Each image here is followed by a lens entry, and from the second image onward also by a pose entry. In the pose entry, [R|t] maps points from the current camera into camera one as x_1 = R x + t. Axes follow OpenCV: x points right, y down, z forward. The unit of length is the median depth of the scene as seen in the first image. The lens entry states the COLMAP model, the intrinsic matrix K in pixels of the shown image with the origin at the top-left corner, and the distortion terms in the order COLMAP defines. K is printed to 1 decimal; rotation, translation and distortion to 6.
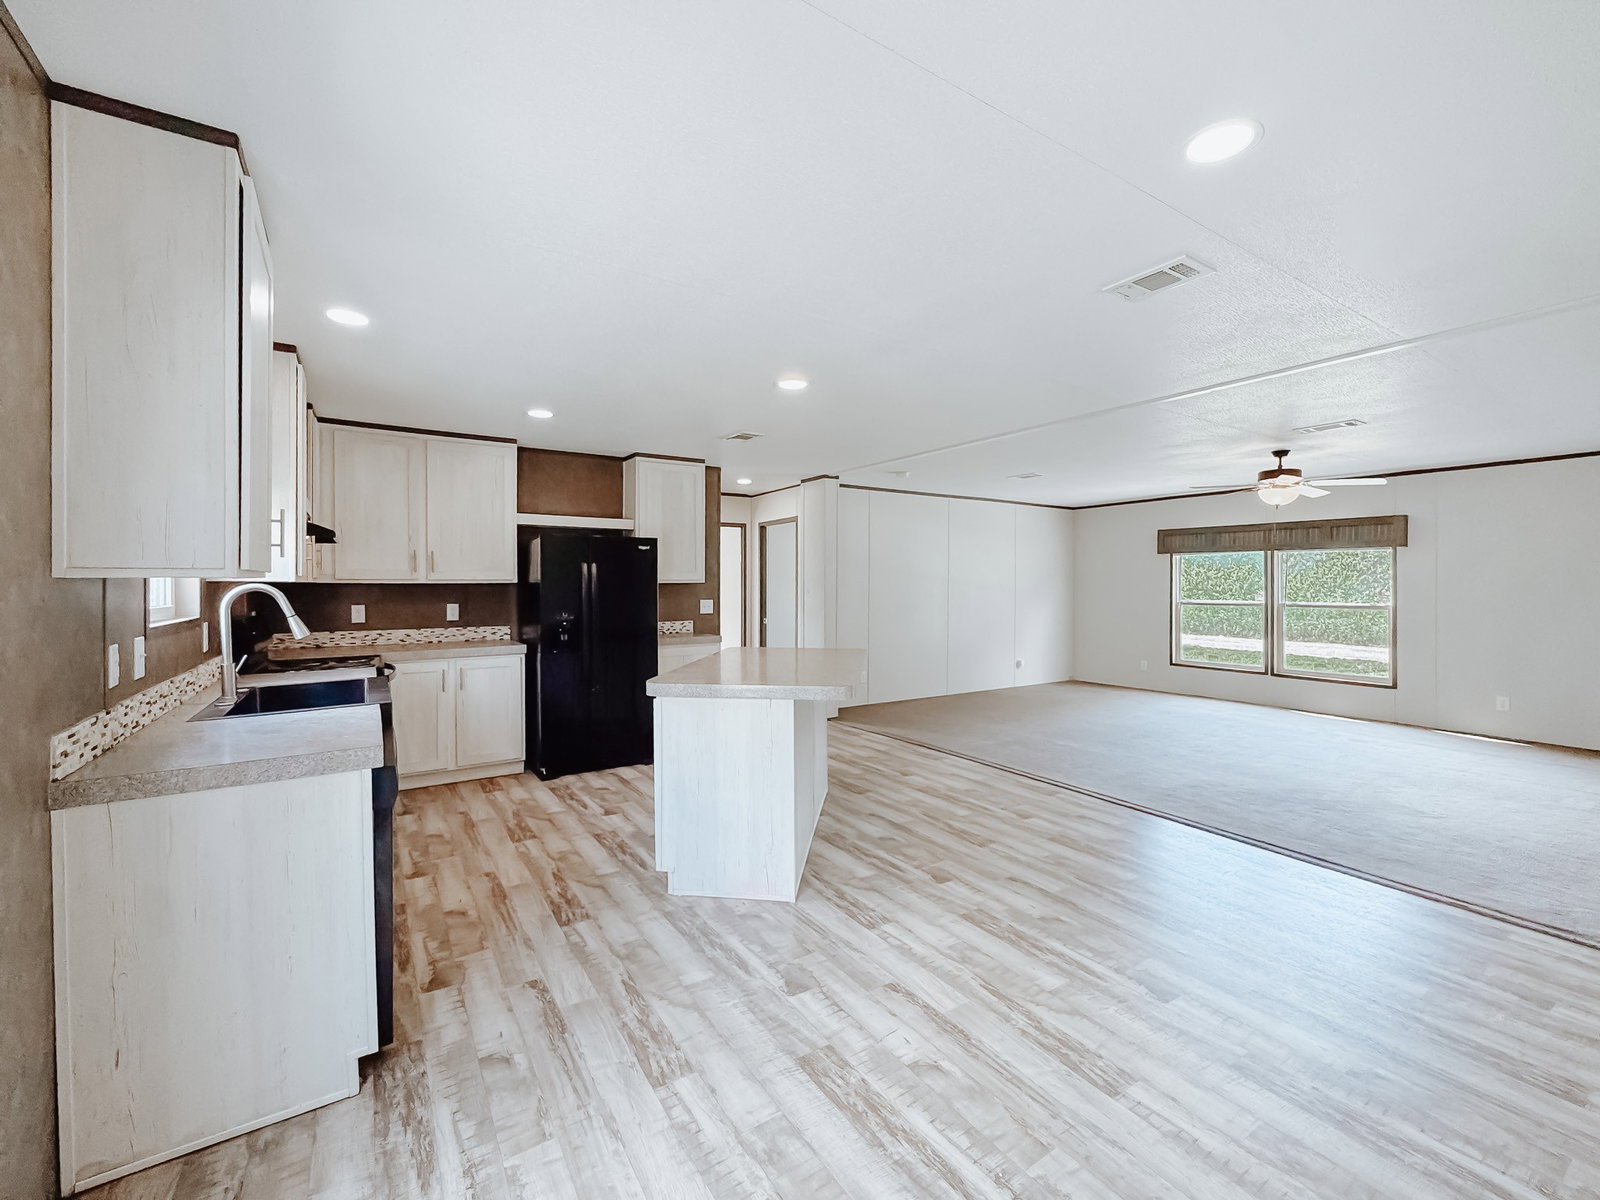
lens RADIAL K [[670.2, 0, 800.0], [0, 670.2, 600.0], [0, 0, 1]] dist [-0.002135, 0.000002]
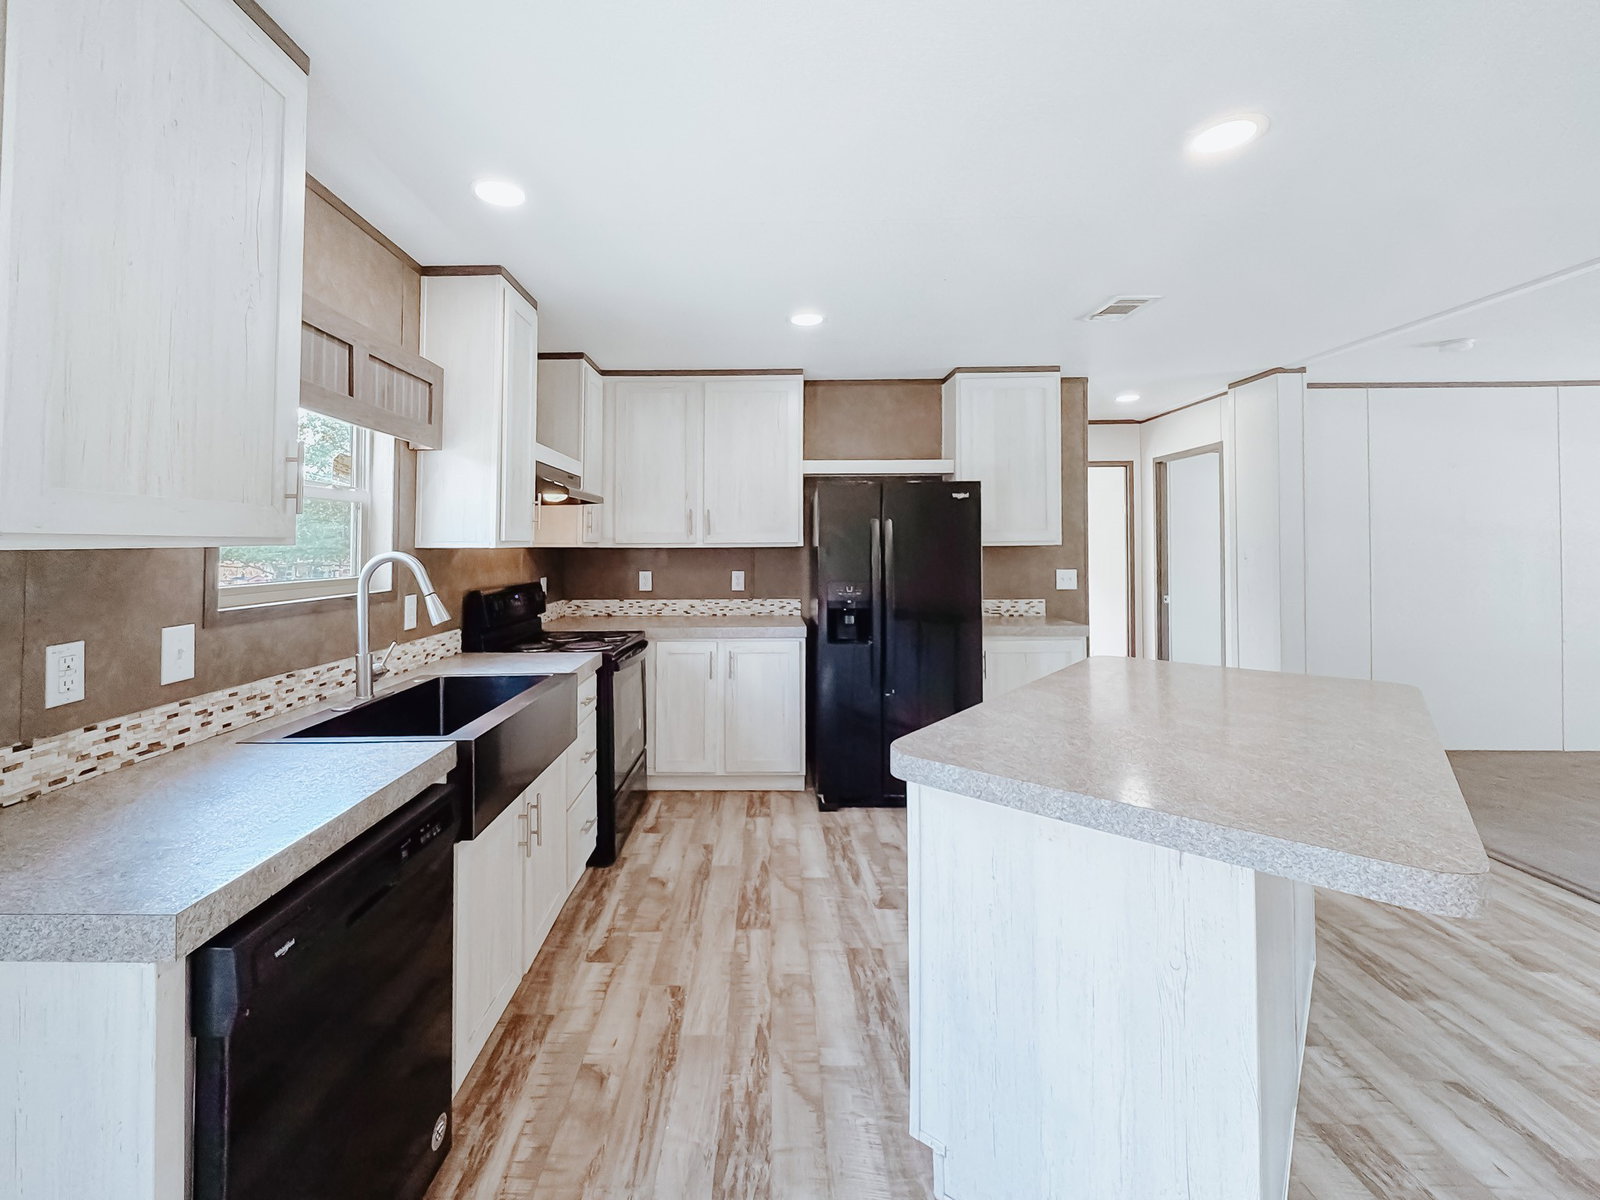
lens RADIAL K [[679.5, 0, 752.5], [0, 679.5, 534.5], [0, 0, 1]] dist [-0.000076, 0.000432]
pose [[0.825520, -0.013097, -0.564221, -0.014583], [-0.009726, 0.999252, -0.037425, -0.009510], [0.564289, 0.036382, 0.824775, 0.320183]]
